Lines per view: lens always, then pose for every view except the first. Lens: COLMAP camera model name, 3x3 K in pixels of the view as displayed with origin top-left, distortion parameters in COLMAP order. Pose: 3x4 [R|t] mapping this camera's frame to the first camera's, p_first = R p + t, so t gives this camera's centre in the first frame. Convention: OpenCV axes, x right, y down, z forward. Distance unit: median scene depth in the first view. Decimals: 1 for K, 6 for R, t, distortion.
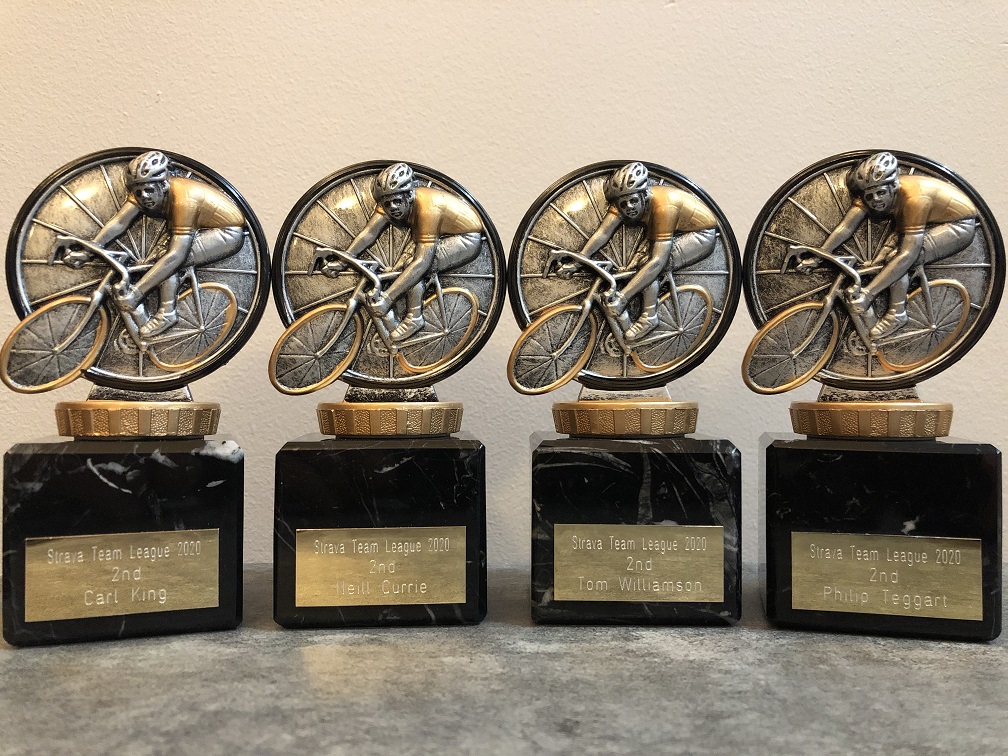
lens RADIAL K [[824.4, 0, 503.2], [0, 824.4, 372.3], [0, 0, 1]] dist [0.002575, 0.002227]
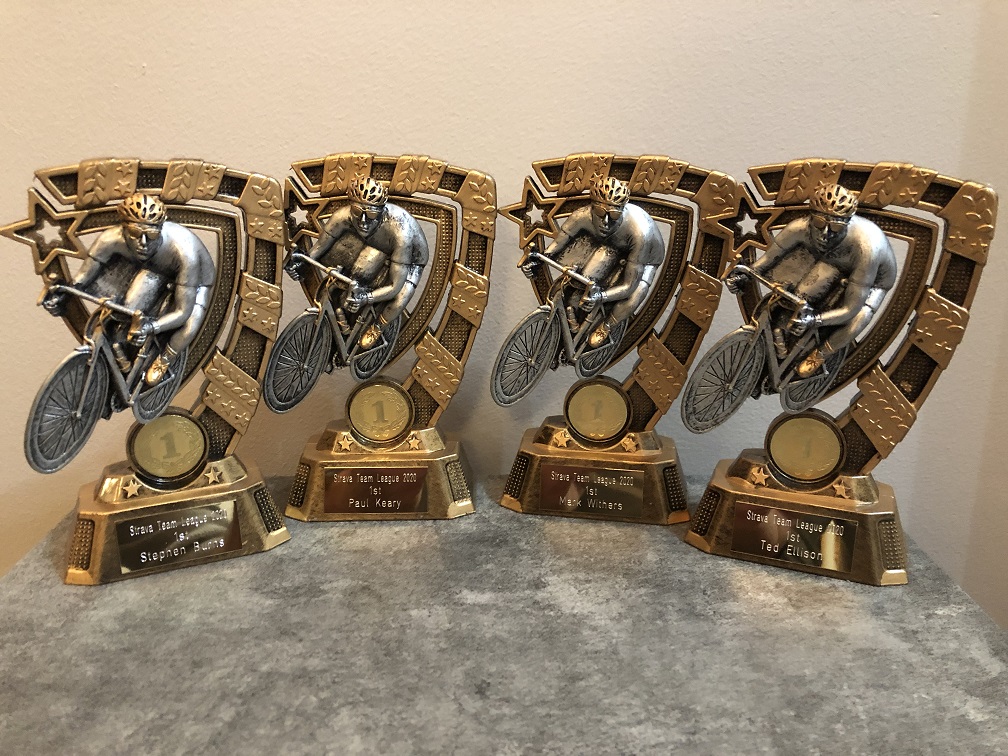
lens RADIAL K [[825.6, 0, 502.1], [0, 825.6, 361.6], [0, 0, 1]] dist [0.005405, 0.010153]
pose [[0.999989, 0.002965, 0.003624, 0.087407], [-0.004004, 0.942716, 0.333571, -0.592314], [-0.002428, -0.333582, 0.942718, -0.275188]]
